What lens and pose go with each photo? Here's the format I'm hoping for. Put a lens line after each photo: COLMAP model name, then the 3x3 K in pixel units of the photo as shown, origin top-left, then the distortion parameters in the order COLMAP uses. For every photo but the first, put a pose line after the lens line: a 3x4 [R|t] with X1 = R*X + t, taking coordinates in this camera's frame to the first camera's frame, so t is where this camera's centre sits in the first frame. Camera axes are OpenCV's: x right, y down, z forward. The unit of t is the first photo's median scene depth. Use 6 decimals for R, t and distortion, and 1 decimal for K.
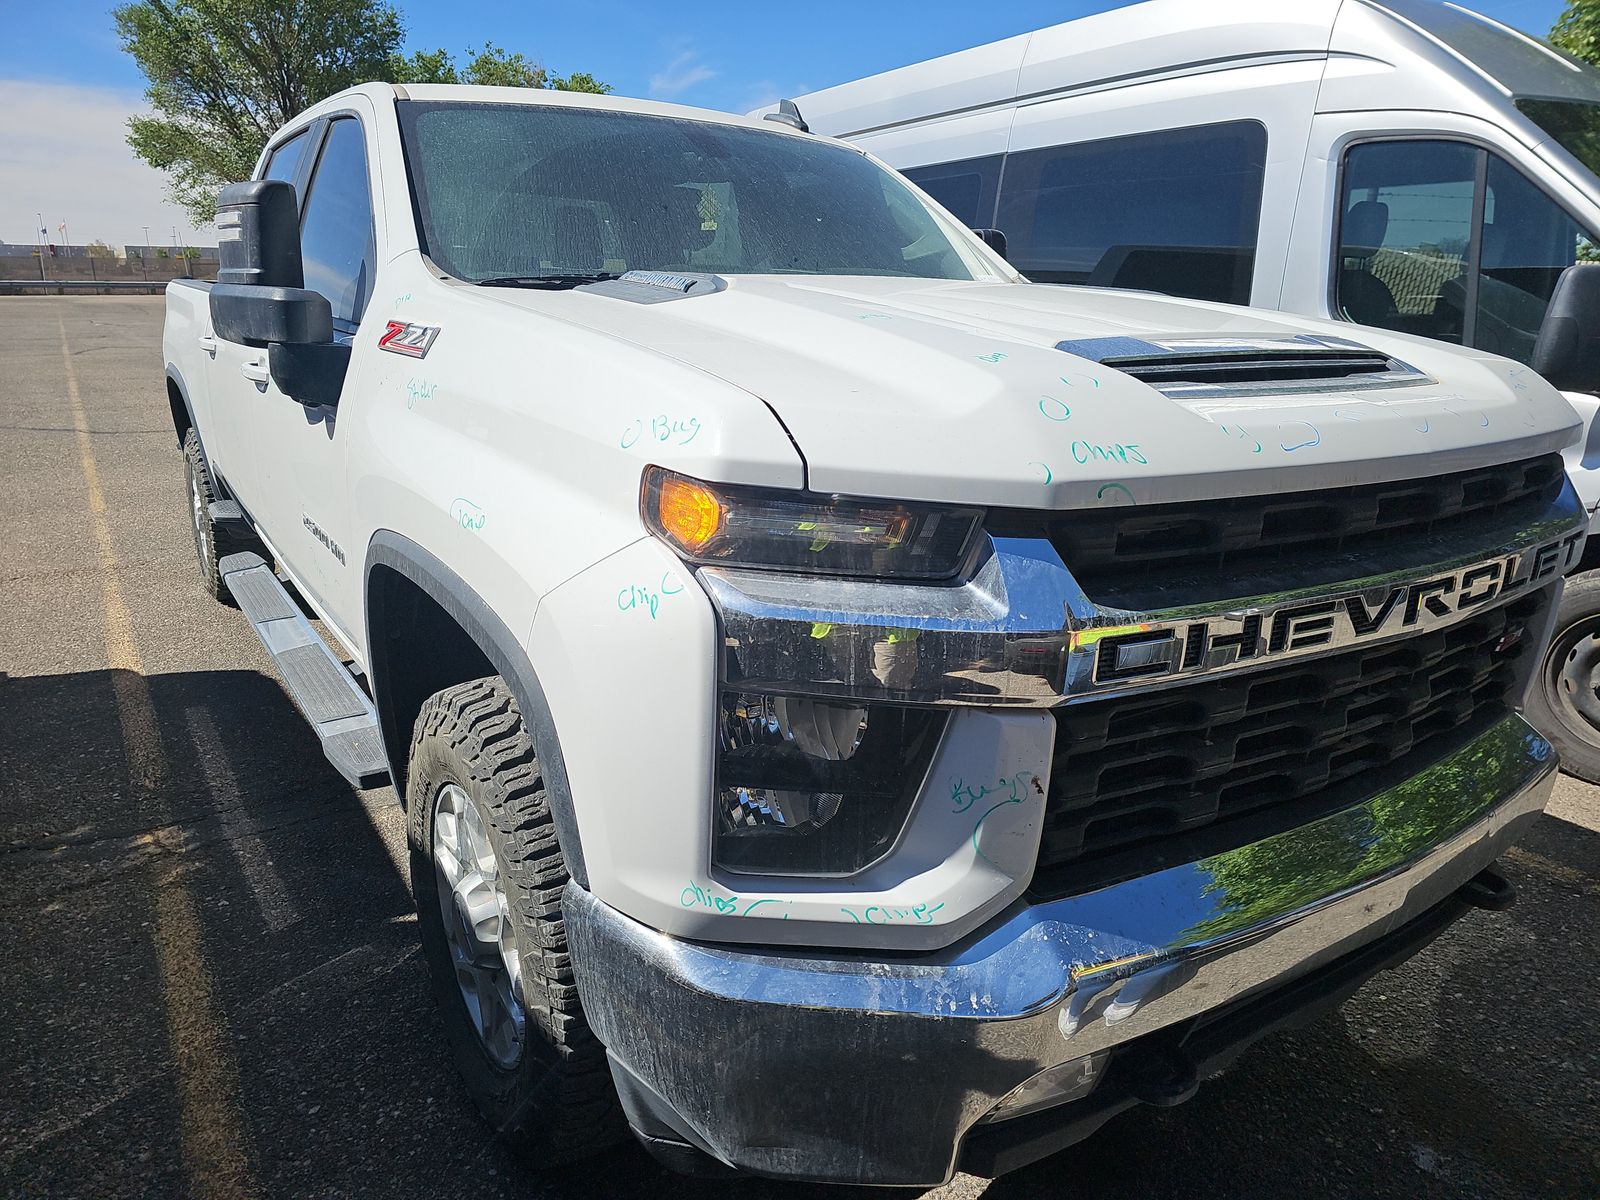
lens RADIAL K [[1064.2, 0, 797.2], [0, 1064.2, 601.1], [0, 0, 1]] dist [0.052556, -0.052216]
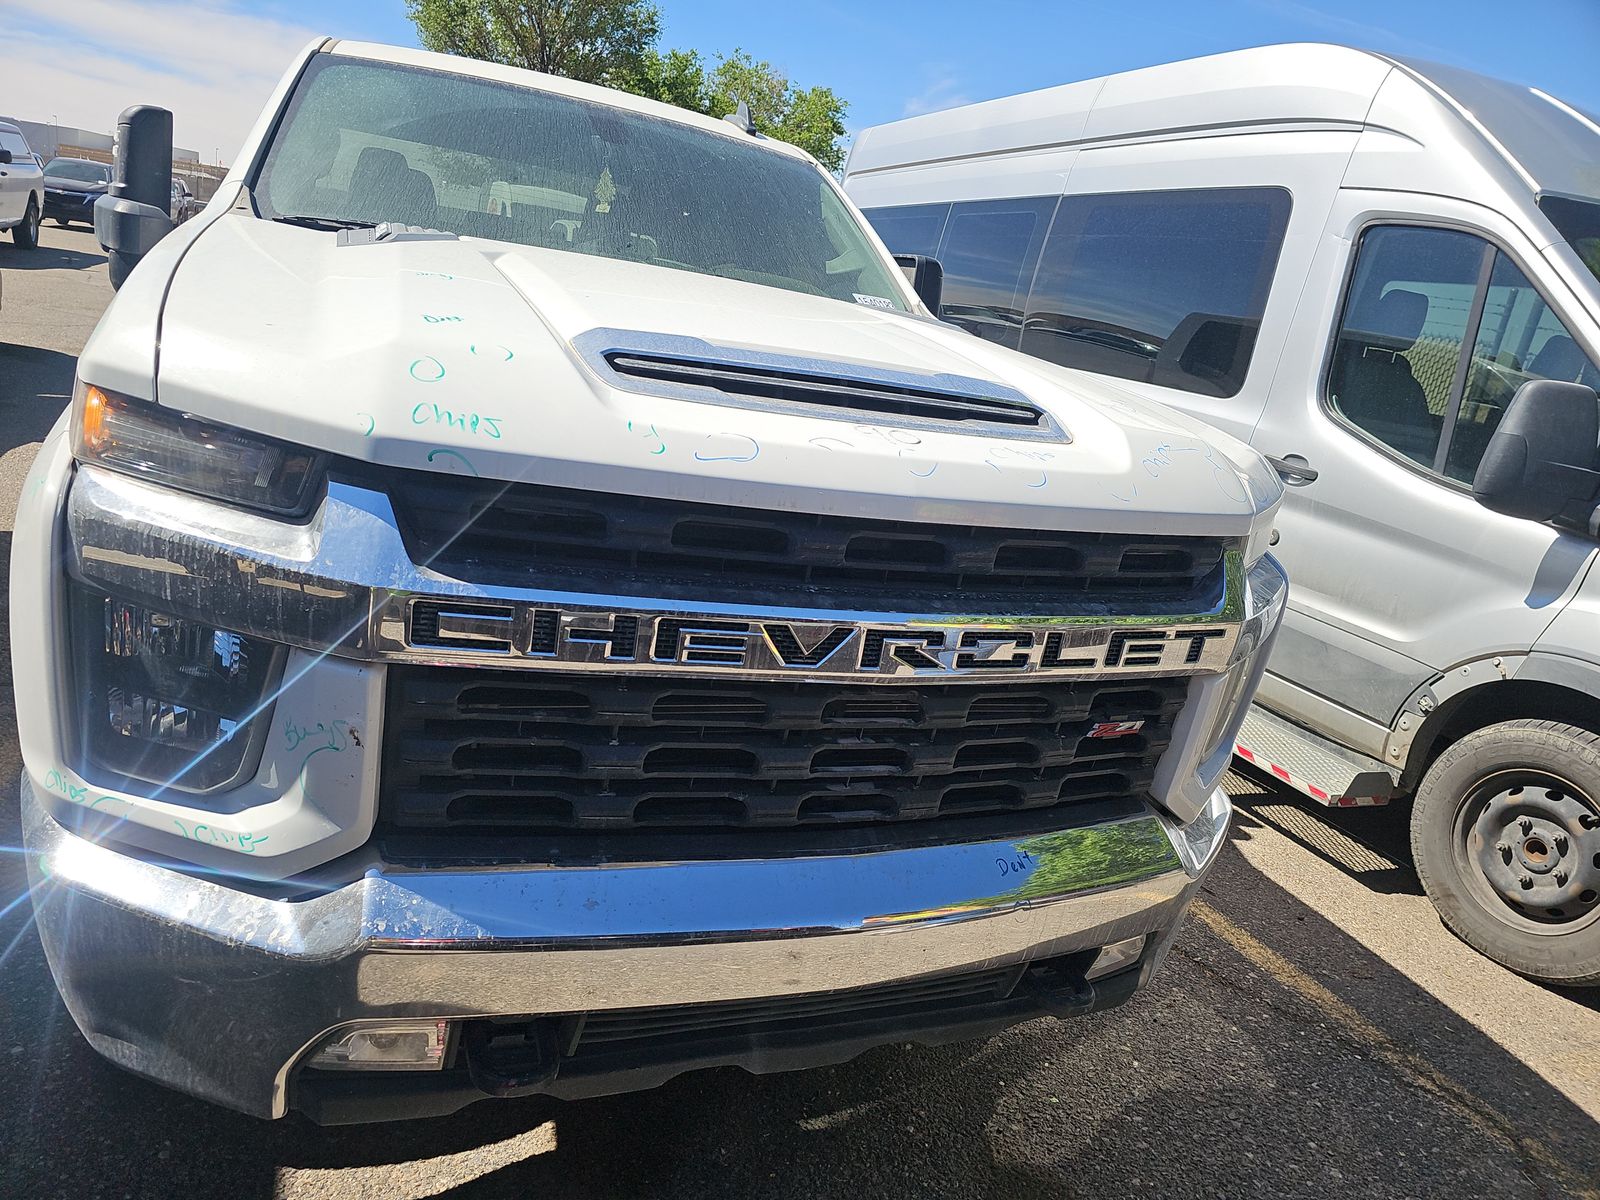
lens RADIAL K [[1064.2, 0, 803.1], [0, 1064.2, 602.5], [0, 0, 1]] dist [0.052556, -0.052216]
pose [[0.971767, 0.182647, -0.149362, 0.279195], [-0.185380, 0.982657, -0.004466, -0.009394], [0.145956, 0.032028, 0.988772, 0.021917]]
